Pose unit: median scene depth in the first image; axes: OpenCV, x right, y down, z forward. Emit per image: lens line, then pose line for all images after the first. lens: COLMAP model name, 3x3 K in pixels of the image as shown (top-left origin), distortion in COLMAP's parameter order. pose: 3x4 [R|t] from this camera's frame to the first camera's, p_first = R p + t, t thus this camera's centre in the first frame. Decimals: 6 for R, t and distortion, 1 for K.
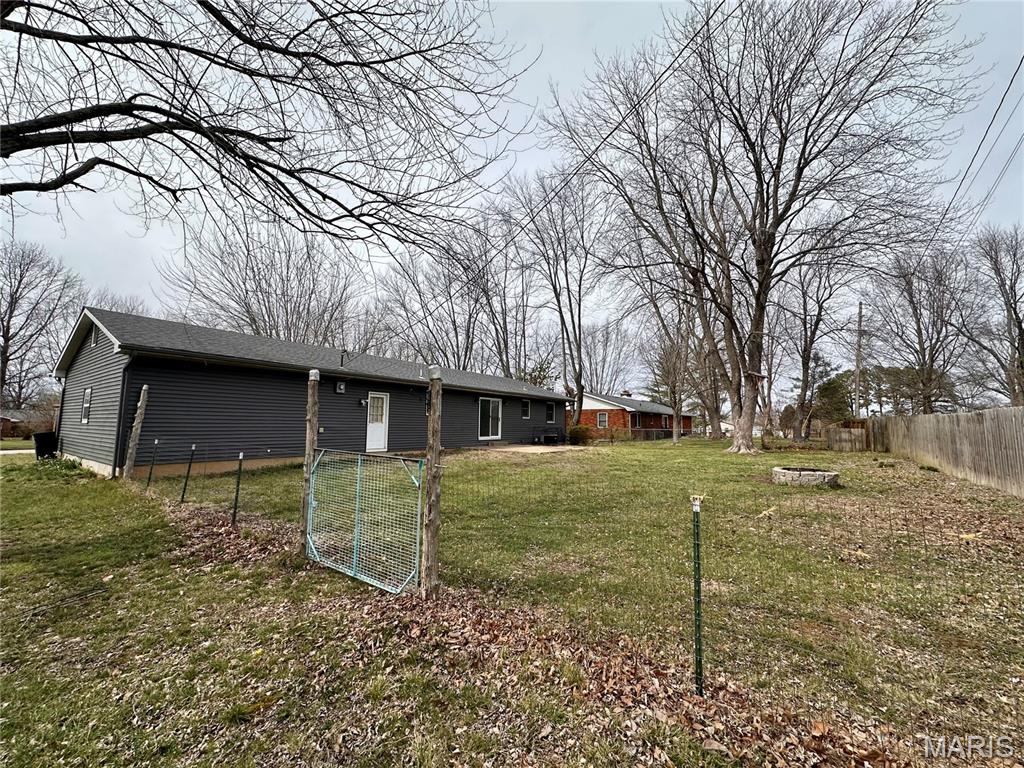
lens RADIAL K [[406.0, 0, 514.0], [0, 406.0, 385.5], [0, 0, 1]] dist [-0.005127, 0.000930]
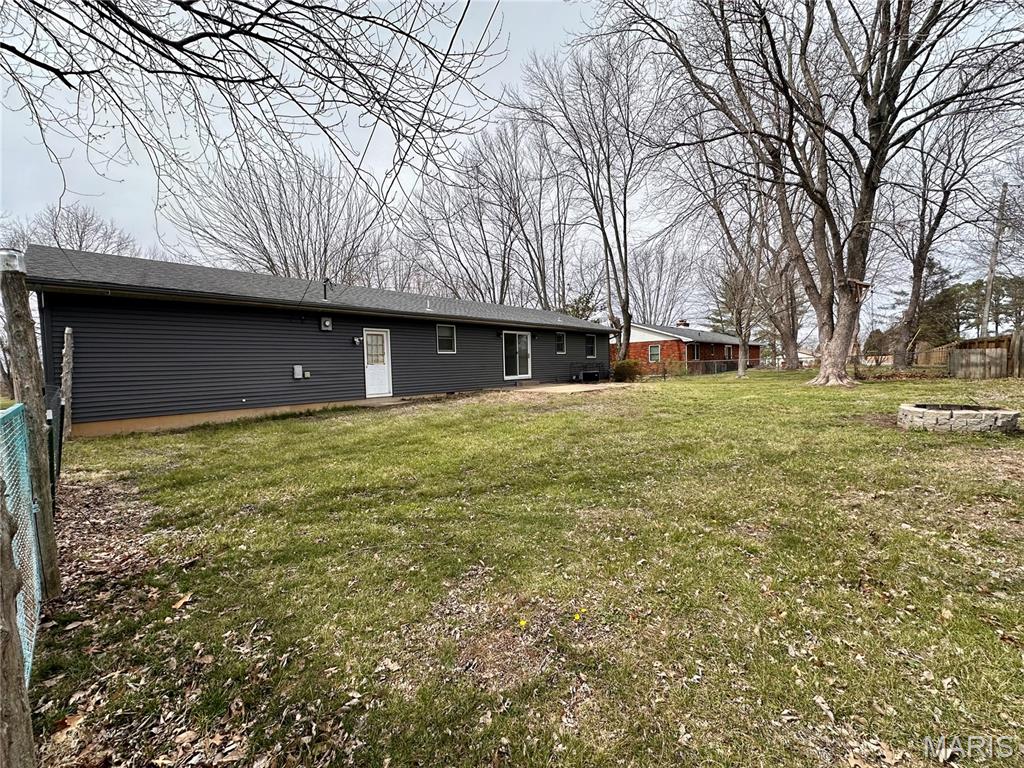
lens RADIAL K [[406.0, 0, 513.1], [0, 406.0, 387.9], [0, 0, 1]] dist [-0.005127, 0.000930]
pose [[0.990748, -0.031811, -0.131931, 0.042161], [0.051559, 0.987479, 0.149086, 0.018974], [0.125536, -0.154509, 0.979984, 0.122789]]
